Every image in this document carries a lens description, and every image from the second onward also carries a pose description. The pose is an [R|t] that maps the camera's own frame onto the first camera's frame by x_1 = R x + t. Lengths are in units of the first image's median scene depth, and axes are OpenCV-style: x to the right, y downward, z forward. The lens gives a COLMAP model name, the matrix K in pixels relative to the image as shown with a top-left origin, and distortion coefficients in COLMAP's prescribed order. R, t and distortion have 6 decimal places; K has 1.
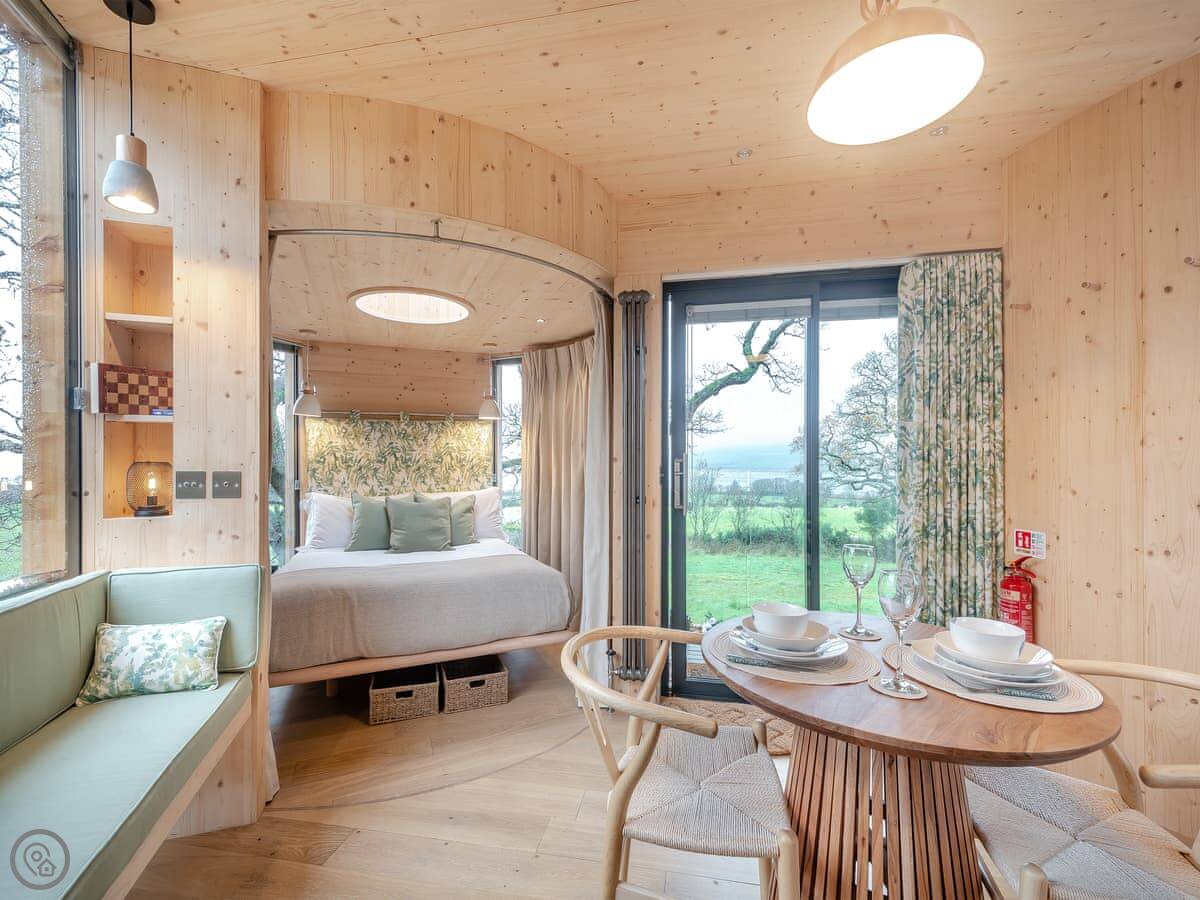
lens RADIAL K [[545.1, 0, 607.3], [0, 545.1, 461.1], [0, 0, 1]] dist [0.003464, -0.000406]
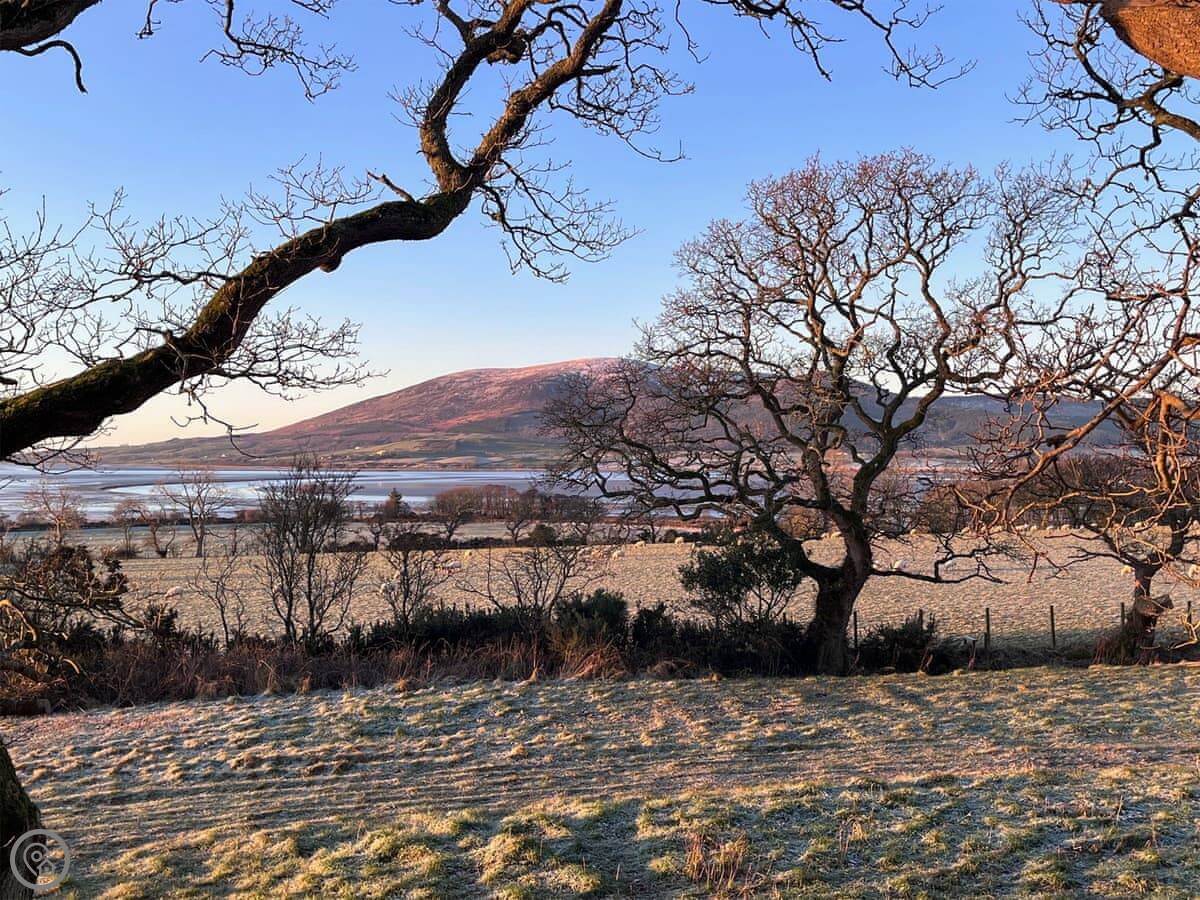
lens RADIAL K [[426.1, 0, 607.5], [0, 426.1, 407.4], [0, 0, 1]] dist [0.012474, -0.004315]
pose [[0.765968, -0.001560, 0.642877, 0.176199], [0.007770, 0.999946, -0.006831, -0.039769], [-0.642832, 0.010227, 0.765939, 0.766437]]
